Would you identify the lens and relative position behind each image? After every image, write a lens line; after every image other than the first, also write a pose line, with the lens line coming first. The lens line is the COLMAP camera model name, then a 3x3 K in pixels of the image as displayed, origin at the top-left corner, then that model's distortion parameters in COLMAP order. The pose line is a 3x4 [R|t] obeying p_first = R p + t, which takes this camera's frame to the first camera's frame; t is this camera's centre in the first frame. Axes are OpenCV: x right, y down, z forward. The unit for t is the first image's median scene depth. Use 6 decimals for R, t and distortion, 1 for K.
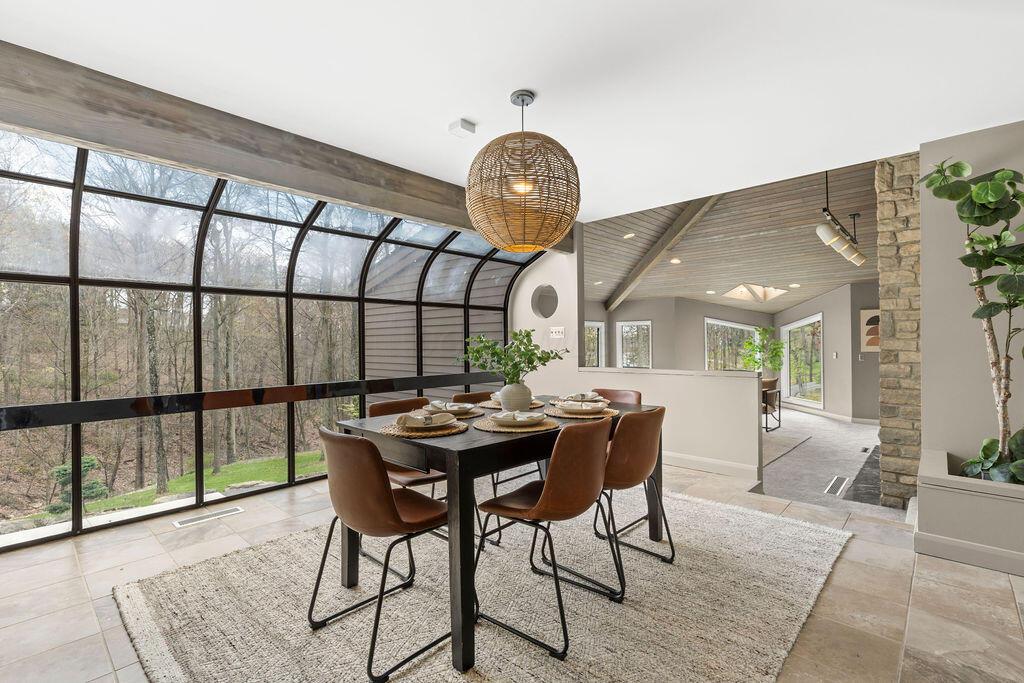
lens RADIAL K [[462.6, 0, 520.3], [0, 462.6, 340.1], [0, 0, 1]] dist [0.008075, -0.000957]
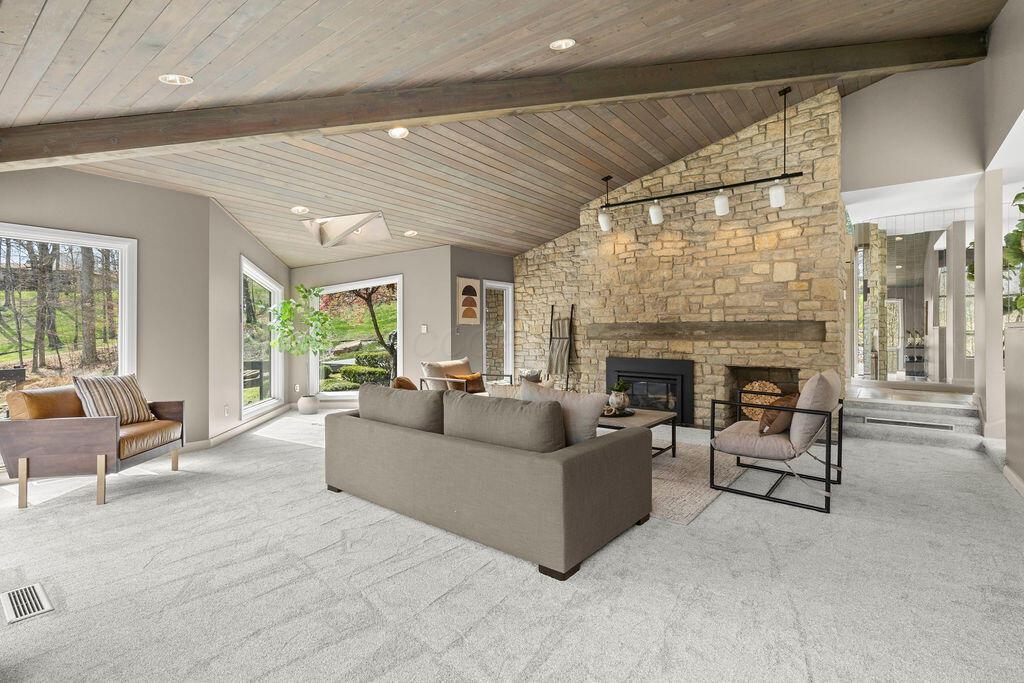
lens RADIAL K [[462.6, 0, 520.9], [0, 462.6, 333.6], [0, 0, 1]] dist [0.008075, -0.000957]
pose [[-0.120897, 0.008323, 0.992630, -0.148566], [-0.007335, 0.999930, -0.009277, 0.045954], [-0.992638, -0.008403, -0.120827, 0.880290]]
